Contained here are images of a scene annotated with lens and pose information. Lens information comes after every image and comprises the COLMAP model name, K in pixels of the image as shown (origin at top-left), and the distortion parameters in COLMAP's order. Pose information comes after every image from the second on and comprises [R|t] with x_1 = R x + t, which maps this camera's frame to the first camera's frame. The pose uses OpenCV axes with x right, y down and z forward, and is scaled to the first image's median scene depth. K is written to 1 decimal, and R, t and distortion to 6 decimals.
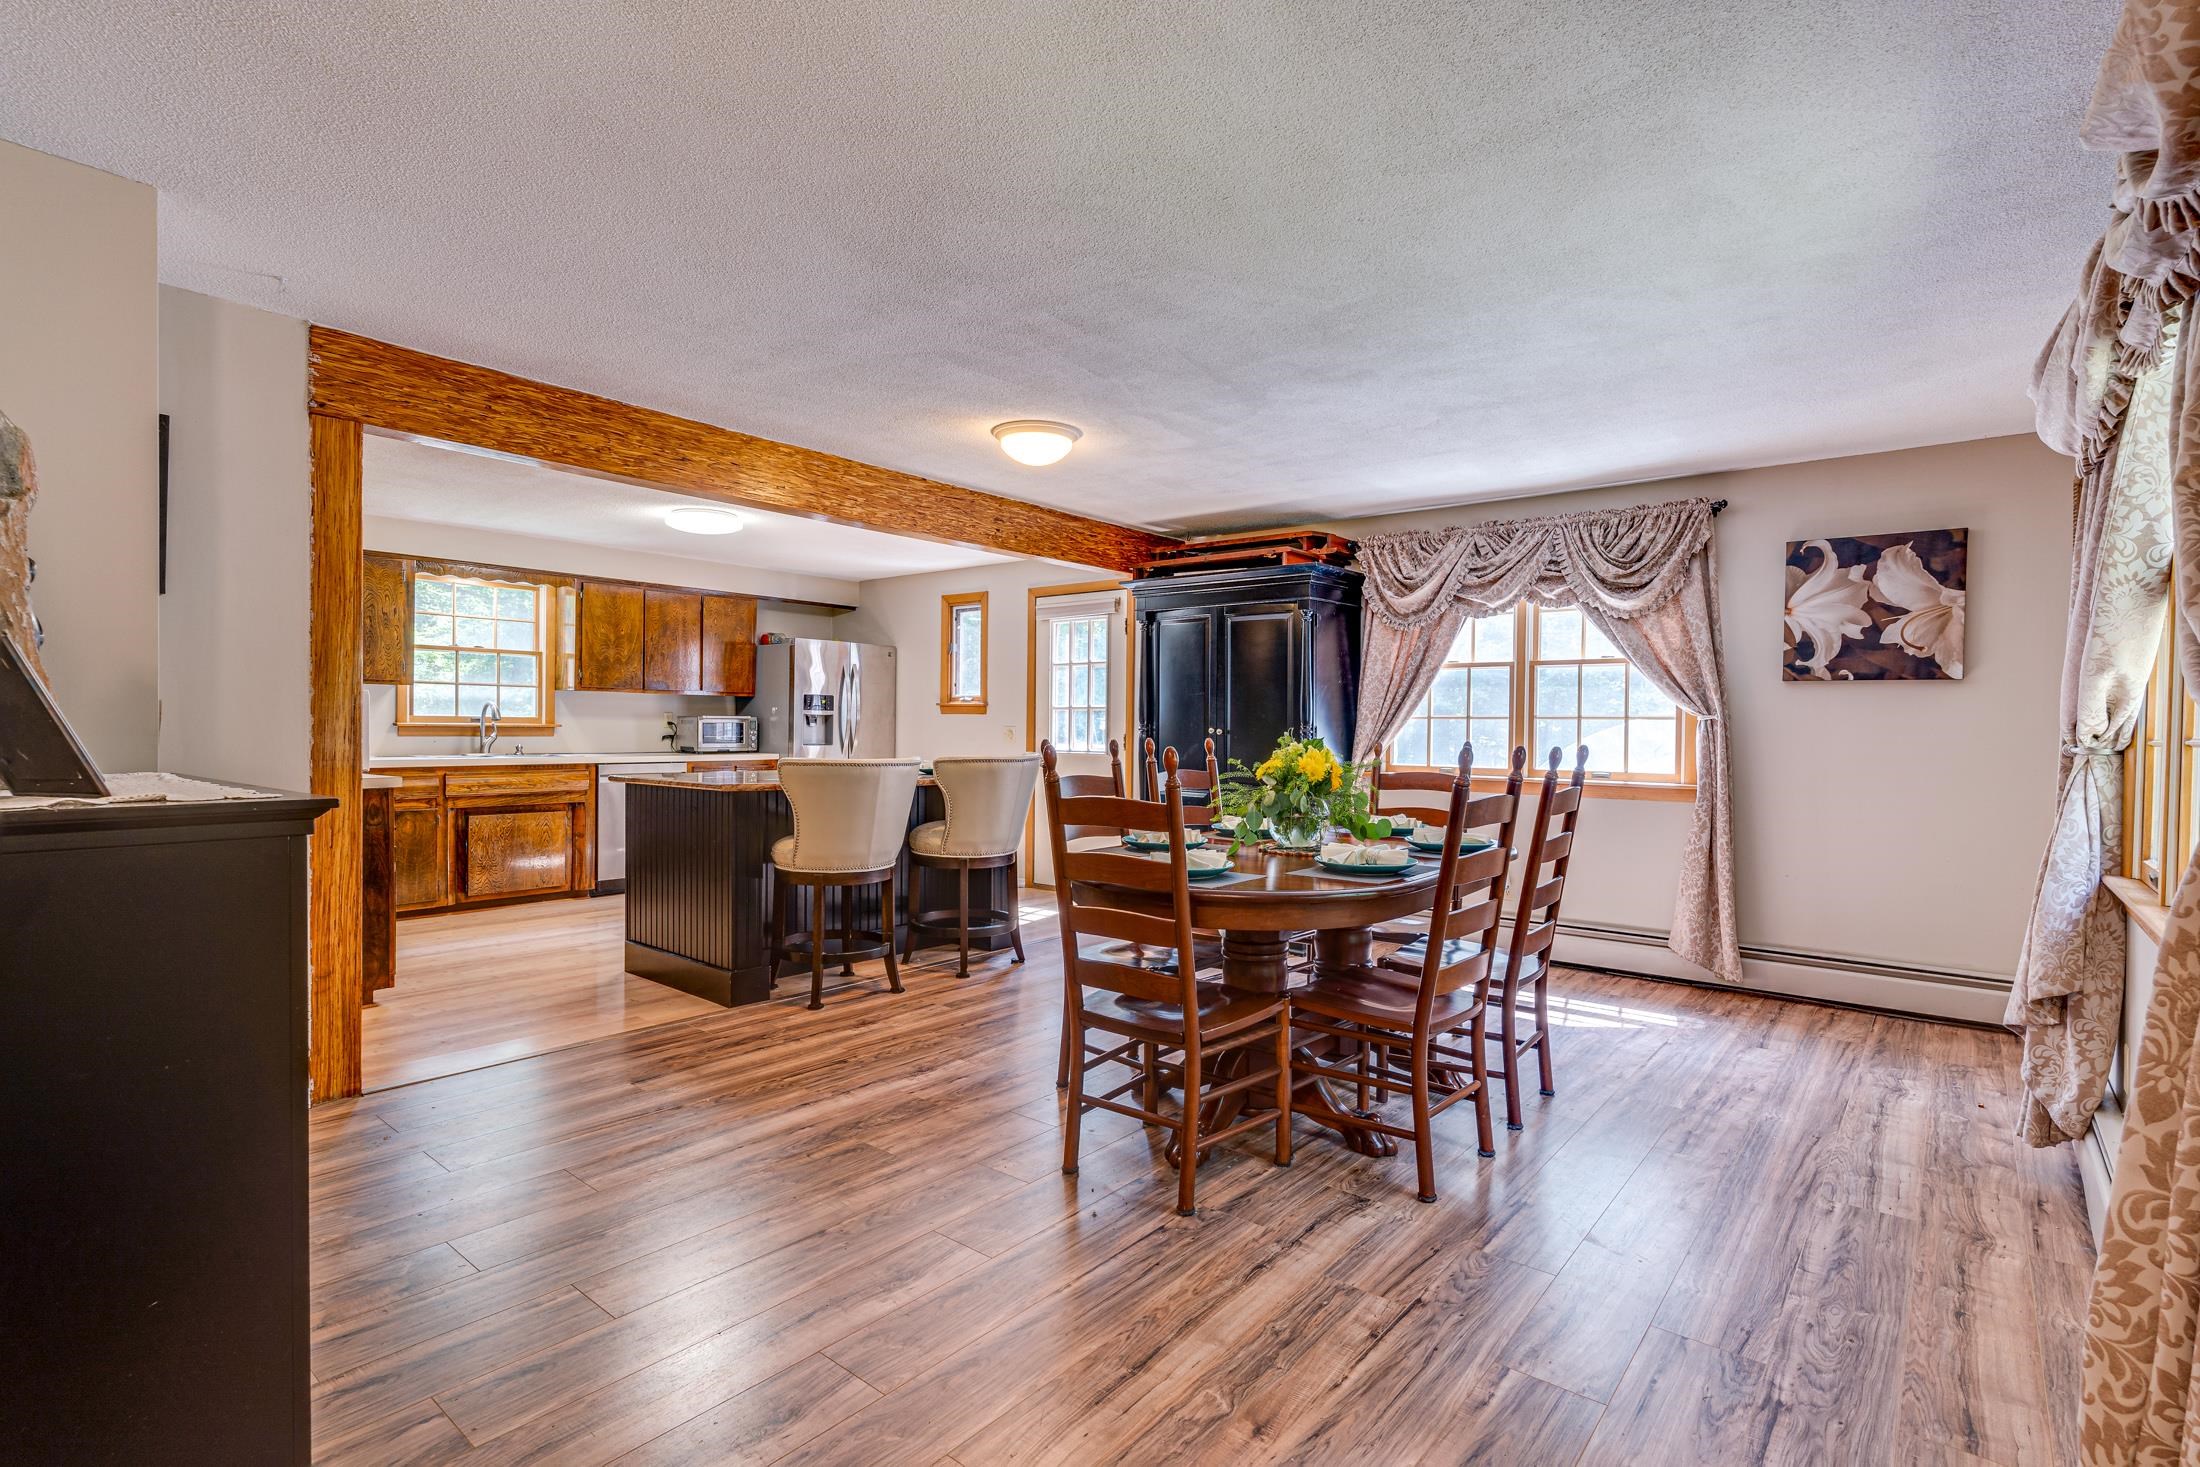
lens RADIAL K [[1044.8, 0, 1098.7], [0, 1044.8, 740.0], [0, 0, 1]] dist [0.002814, -0.001465]
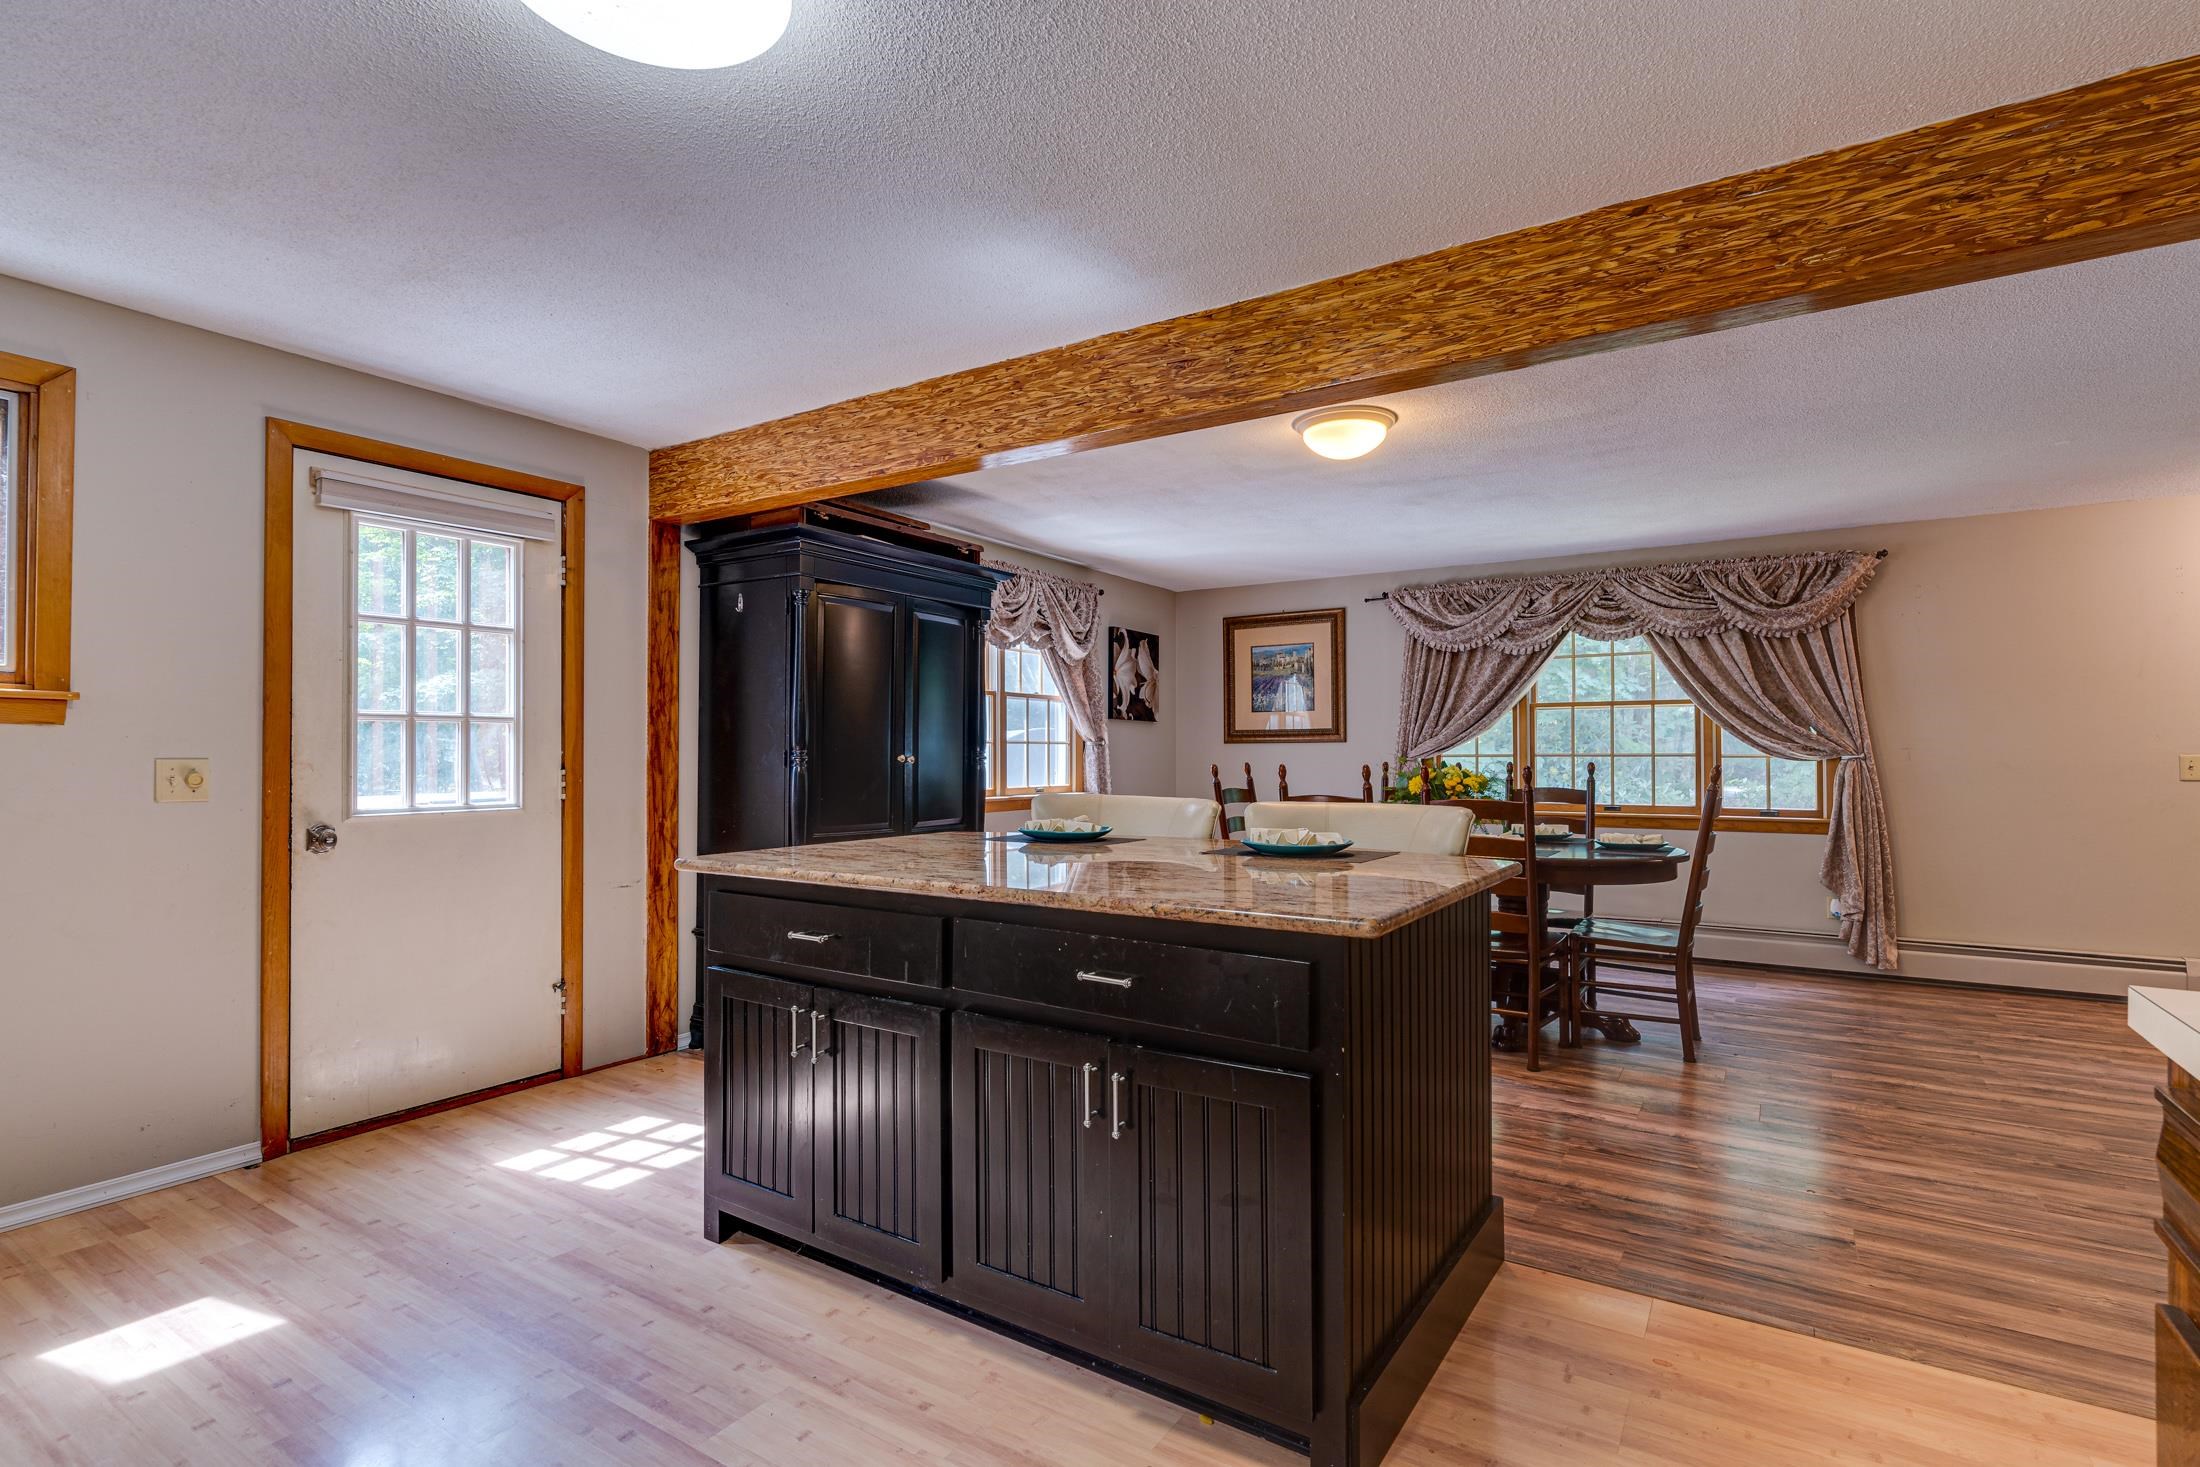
lens RADIAL K [[1051.0, 0, 1100.2], [0, 1051.0, 738.3], [0, 0, 1]] dist [0.003374, 0.000294]
pose [[-0.118410, 0.004318, 0.992955, -0.607564], [0.013276, 0.999908, -0.002765, -0.017908], [-0.992876, 0.012855, -0.118456, 0.871910]]
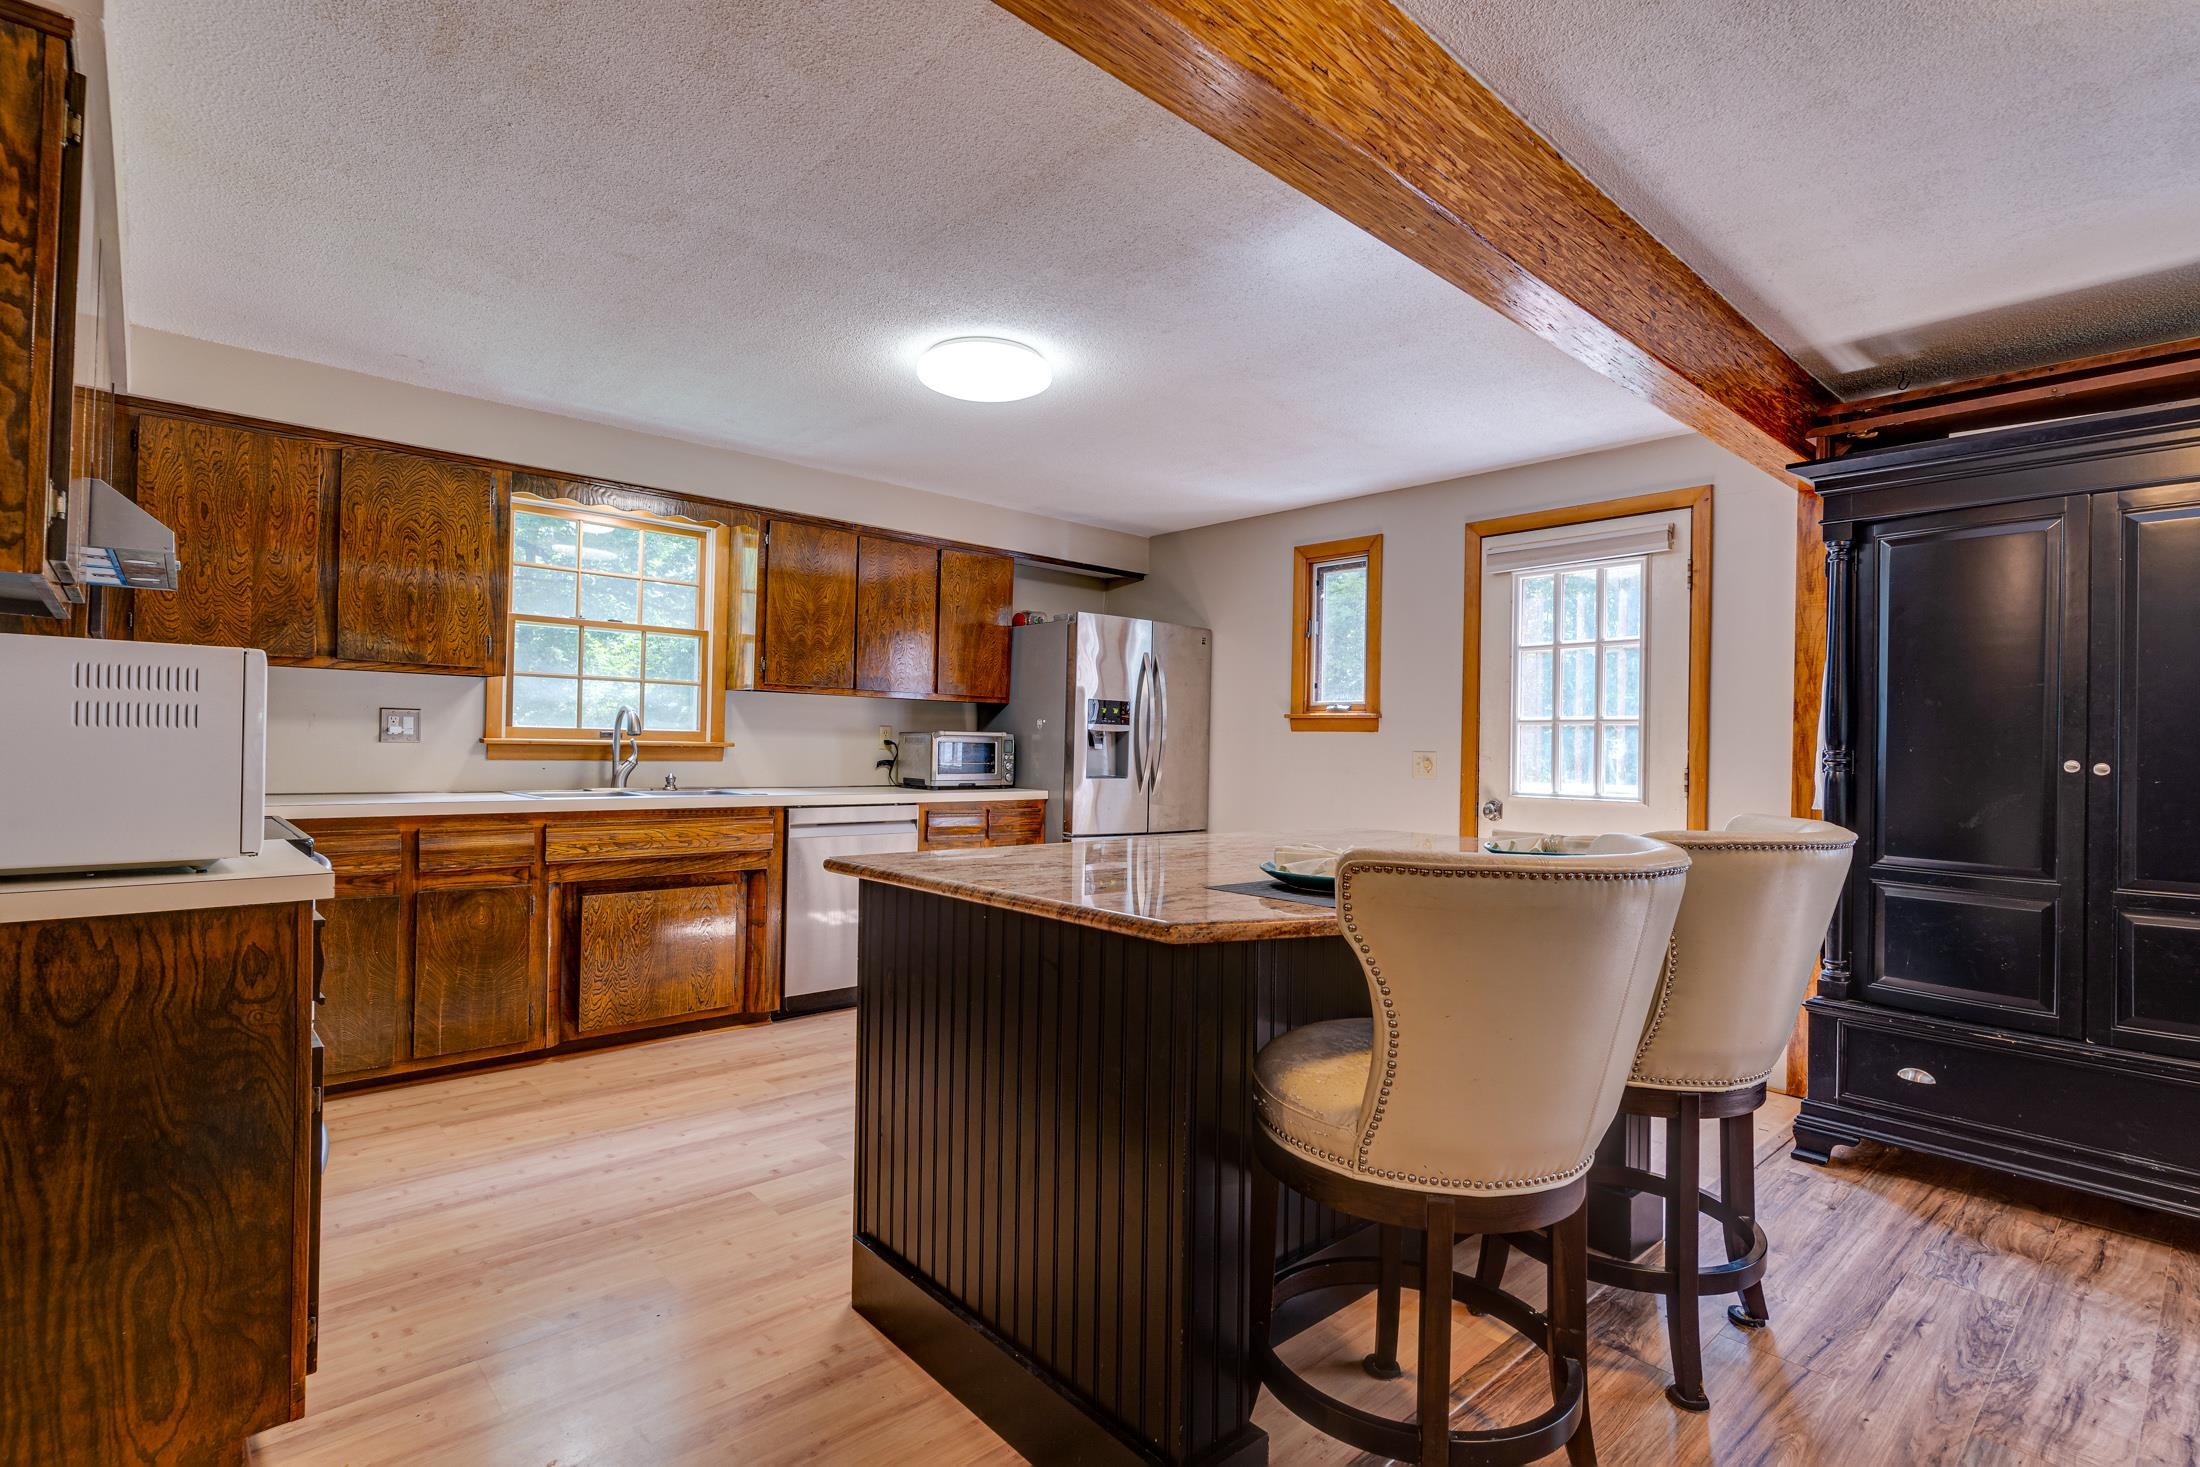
lens RADIAL K [[1044.8, 0, 1098.7], [0, 1044.8, 740.0], [0, 0, 1]] dist [0.002814, -0.001465]
pose [[0.989619, 0.006889, -0.143552, -0.226469], [-0.010031, 0.999726, -0.021169, -0.006044], [0.143366, 0.022389, 0.989416, 0.449530]]
